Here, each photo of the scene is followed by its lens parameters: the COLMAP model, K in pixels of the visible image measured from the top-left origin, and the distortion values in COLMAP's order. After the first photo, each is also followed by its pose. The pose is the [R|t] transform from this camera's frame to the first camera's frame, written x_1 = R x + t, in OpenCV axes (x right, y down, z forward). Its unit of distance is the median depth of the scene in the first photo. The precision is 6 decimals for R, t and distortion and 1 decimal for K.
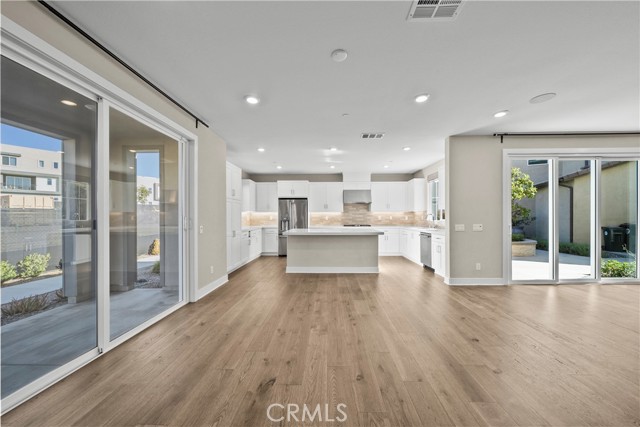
lens RADIAL K [[225.6, 0, 323.4], [0, 225.6, 217.6], [0, 0, 1]] dist [-0.000078, -0.000563]
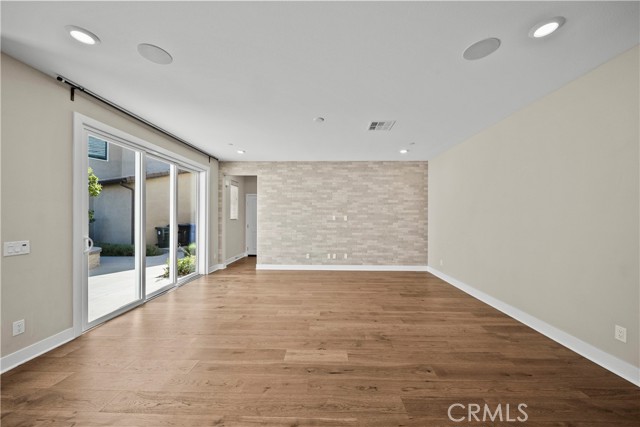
lens RADIAL K [[225.6, 0, 323.4], [0, 225.6, 217.6], [0, 0, 1]] dist [-0.000078, -0.000563]
pose [[-0.001009, 0.000228, 0.999999, 0.123304], [-0.002942, 0.999996, -0.000231, -0.015400], [-0.999995, -0.002942, -0.001008, 0.212742]]
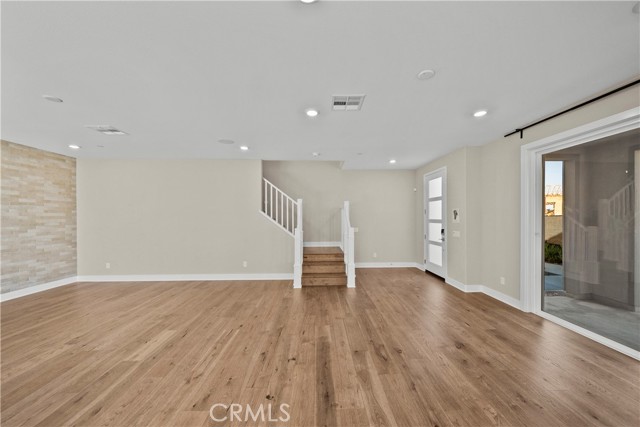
lens RADIAL K [[226.6, 0, 322.6], [0, 226.6, 217.4], [0, 0, 1]] dist [-0.002654, -0.000425]
pose [[-0.998726, 0.005806, -0.050125, 0.185026], [0.005652, 0.999979, 0.003213, -0.029016], [0.050142, 0.002925, -0.998738, 0.627676]]
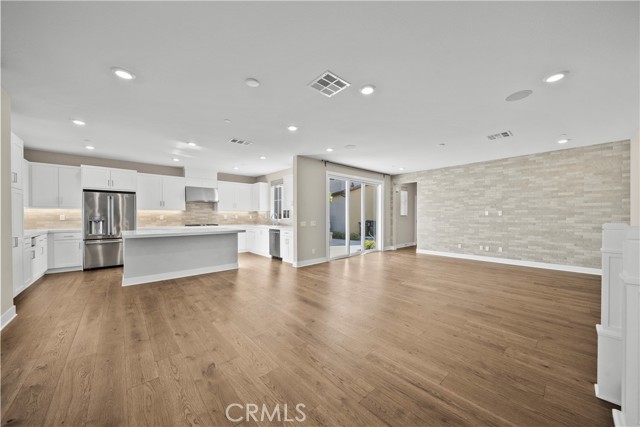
lens RADIAL K [[225.6, 0, 323.4], [0, 225.6, 217.6], [0, 0, 1]] dist [-0.000078, -0.000563]
pose [[0.725553, -0.002762, 0.688161, -0.155005], [0.000044, 0.999992, 0.003967, -0.000028], [-0.688167, -0.002848, 0.725547, -0.045182]]
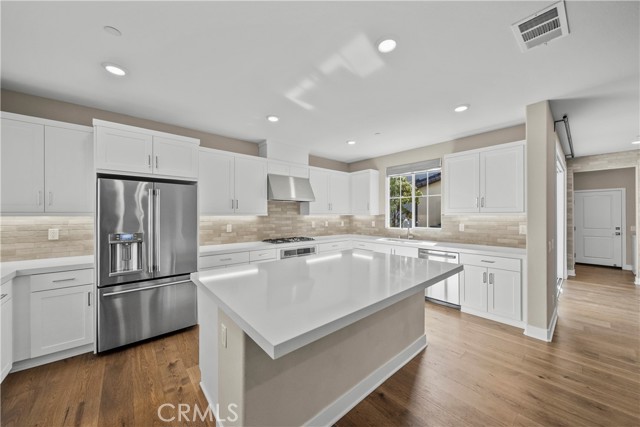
lens RADIAL K [[227.5, 0, 322.6], [0, 227.5, 214.4], [0, 0, 1]] dist [-0.000035, -0.000063]
pose [[0.740503, 0.002503, 0.672048, -0.200593], [0.001143, 0.999987, -0.004983, -0.029043], [-0.672052, 0.004458, 0.740491, 0.607230]]
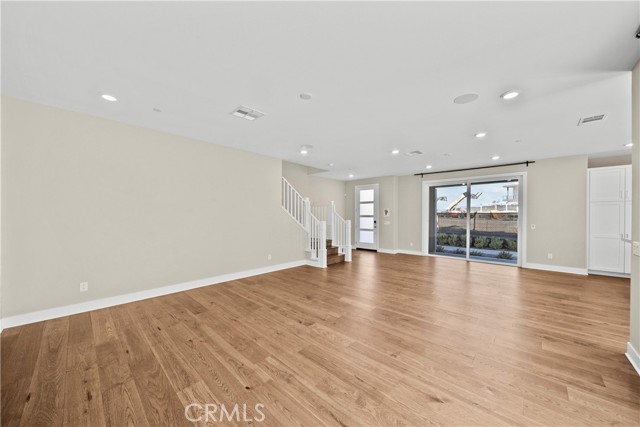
lens RADIAL K [[227.5, 0, 322.6], [0, 227.5, 214.4], [0, 0, 1]] dist [-0.000035, -0.000063]
pose [[-0.663510, -0.002904, -0.748162, 0.910205], [-0.002044, 0.999996, -0.002068, -0.017487], [0.748165, 0.000157, -0.663513, 0.517425]]
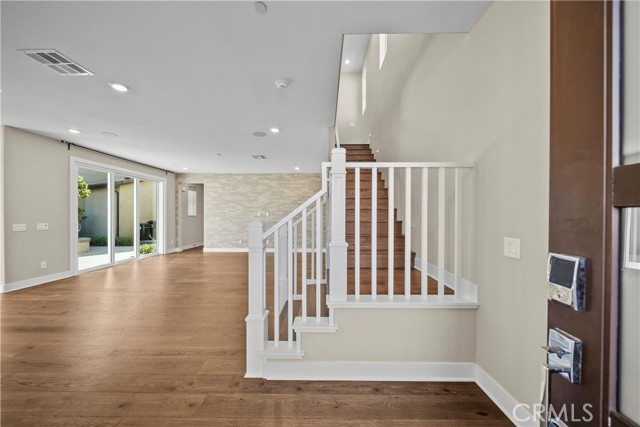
lens RADIAL K [[225.6, 0, 323.4], [0, 225.6, 217.6], [0, 0, 1]] dist [-0.000078, -0.000563]
pose [[-0.013480, -0.002679, 0.999906, -0.220291], [-0.000847, 0.999996, 0.002668, -0.000266], [-0.999909, -0.000811, -0.013482, -0.158677]]
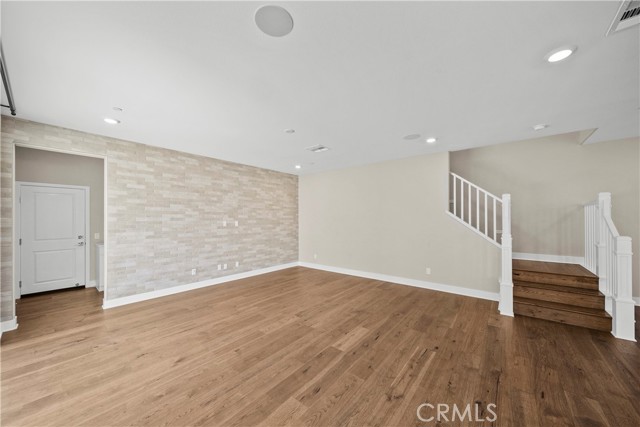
lens RADIAL K [[225.6, 0, 323.4], [0, 225.6, 217.6], [0, 0, 1]] dist [-0.000078, -0.000563]
pose [[-0.792574, 0.007852, 0.609725, 0.245554], [0.004801, 0.999966, -0.006637, -0.029120], [-0.609757, -0.002334, -0.792585, 0.584972]]
